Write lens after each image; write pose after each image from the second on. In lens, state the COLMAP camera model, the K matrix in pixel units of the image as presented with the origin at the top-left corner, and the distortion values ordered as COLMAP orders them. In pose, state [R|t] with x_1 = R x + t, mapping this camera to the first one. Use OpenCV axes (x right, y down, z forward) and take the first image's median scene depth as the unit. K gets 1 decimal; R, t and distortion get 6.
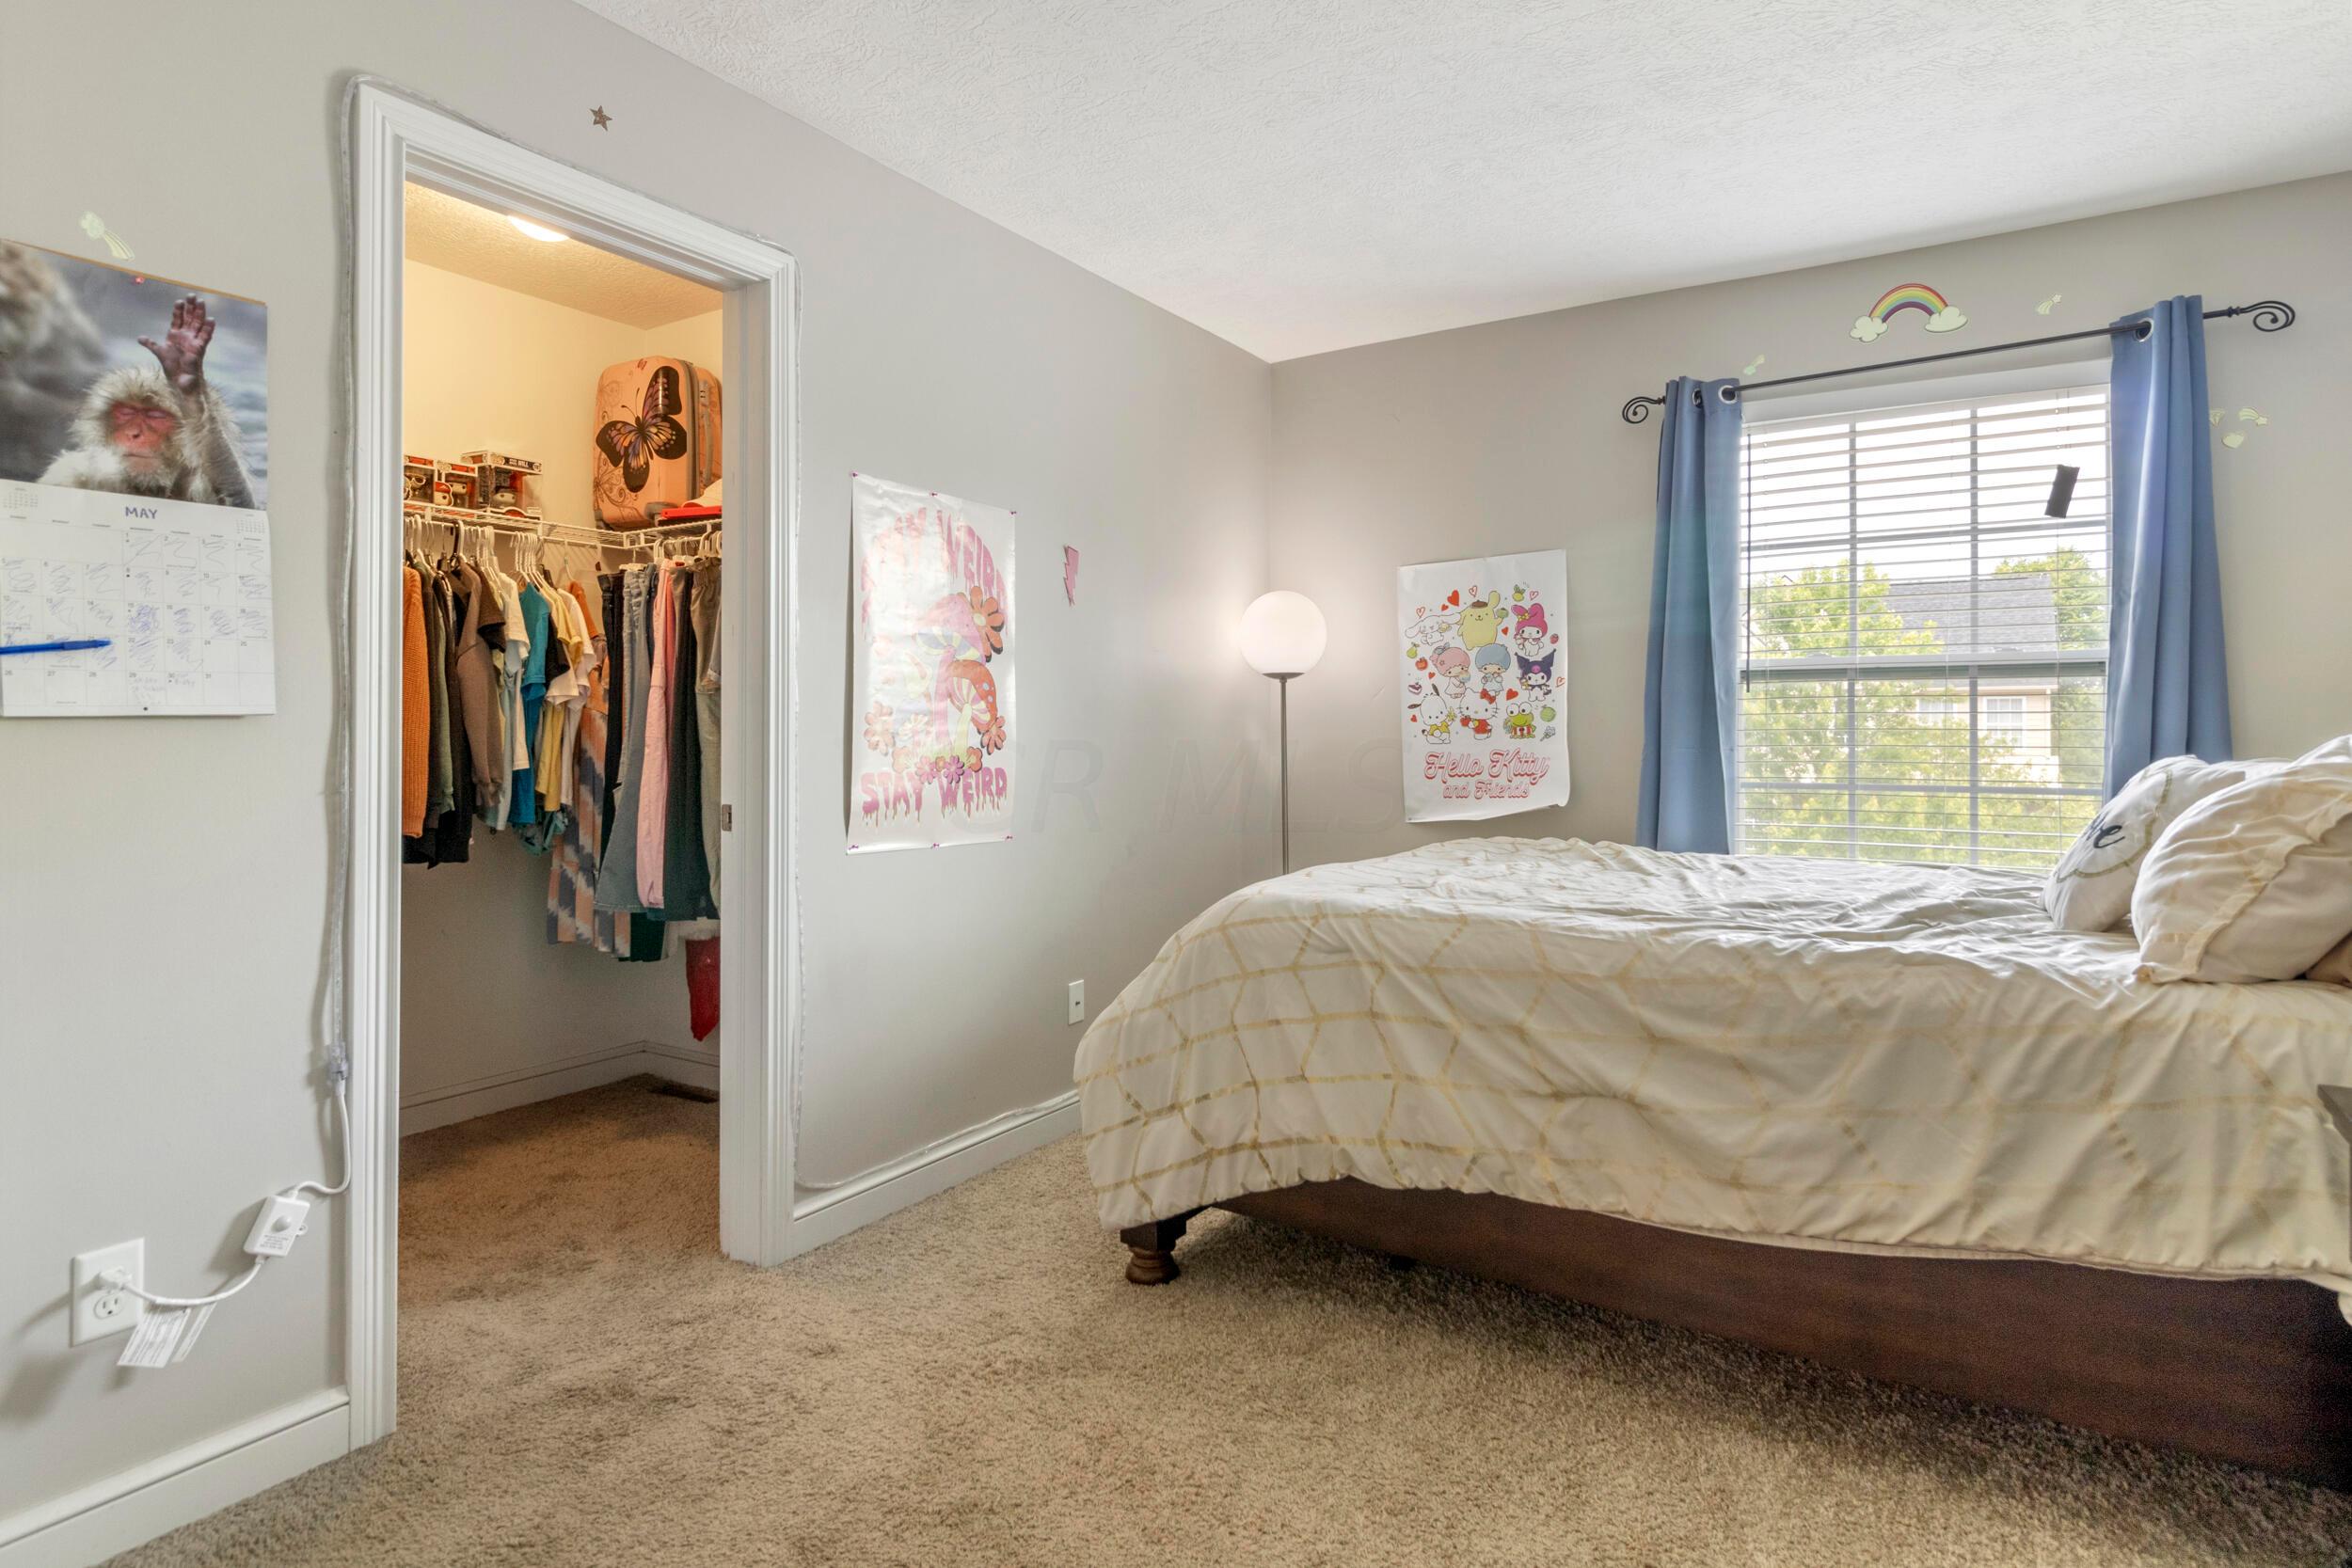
lens RADIAL K [[1304.1, 0, 1179.6], [0, 1304.1, 743.2], [0, 0, 1]] dist [0.003685, -0.000357]
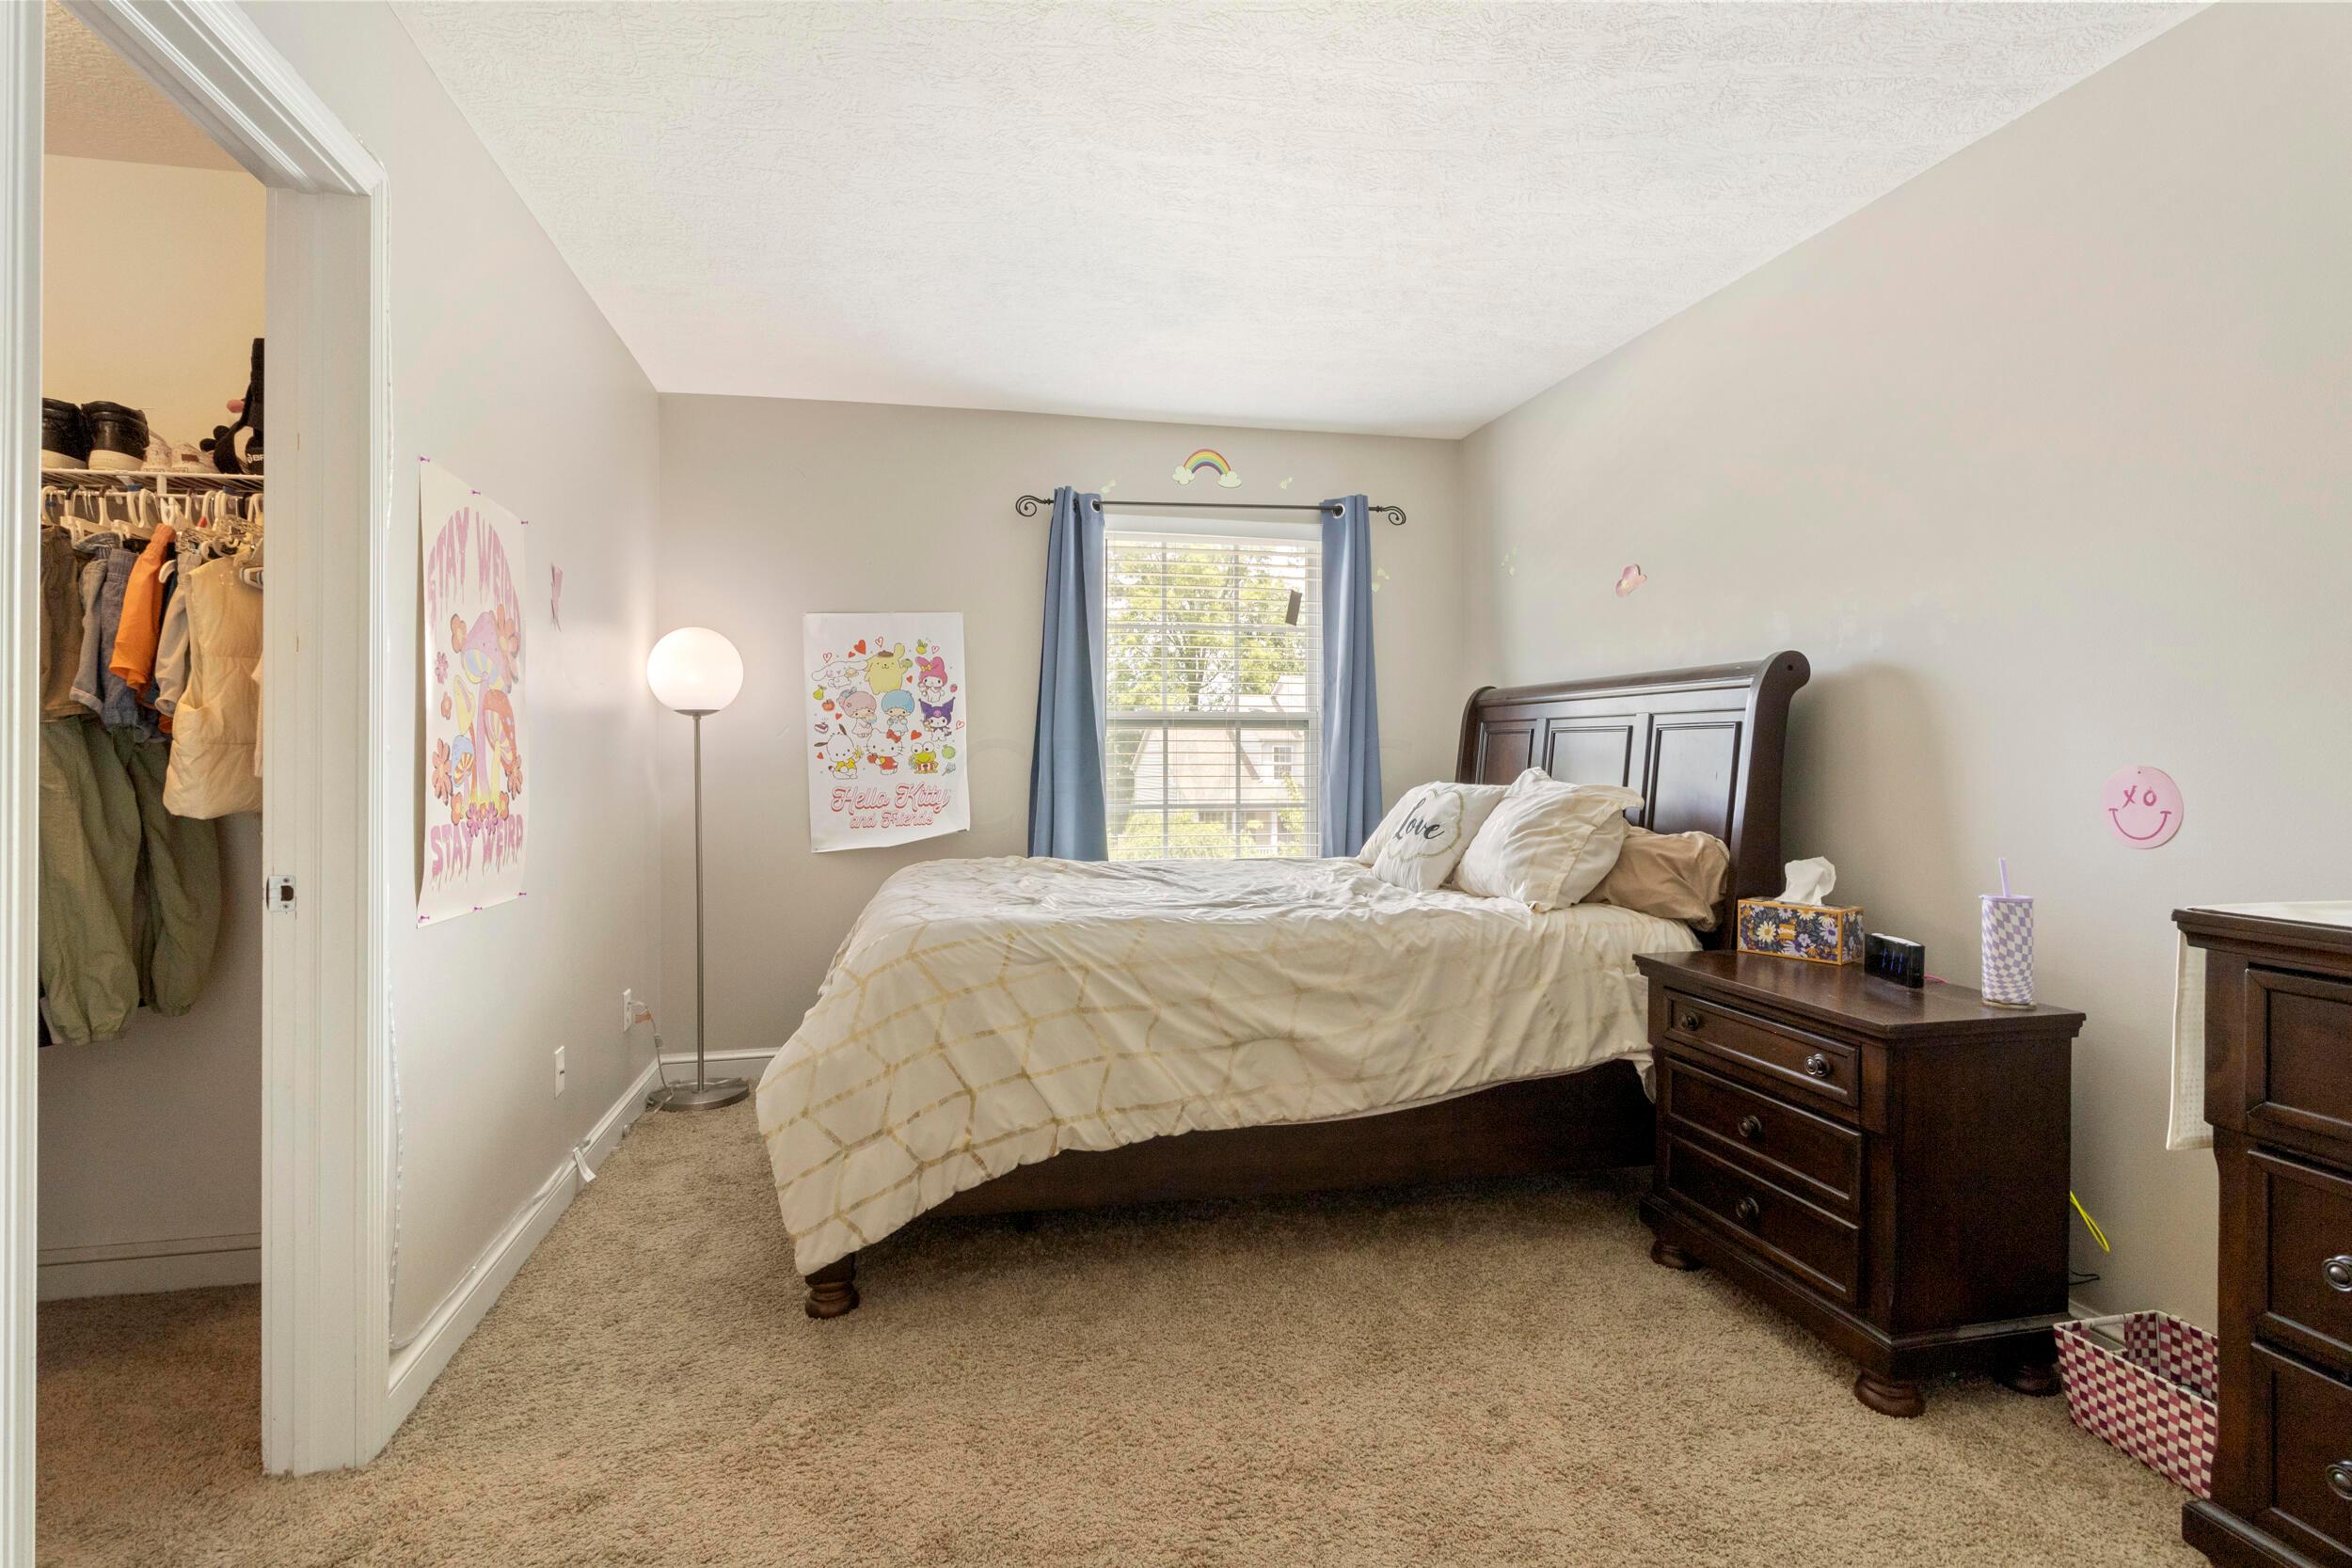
lens RADIAL K [[1183.3, 0, 1197.7], [0, 1183.3, 778.2], [0, 0, 1]] dist [-0.001102, -0.000156]
pose [[0.694214, -0.013080, 0.719650, -0.530802], [0.009257, 0.999914, 0.009244, -0.011345], [-0.719709, 0.000245, 0.694275, 0.169997]]
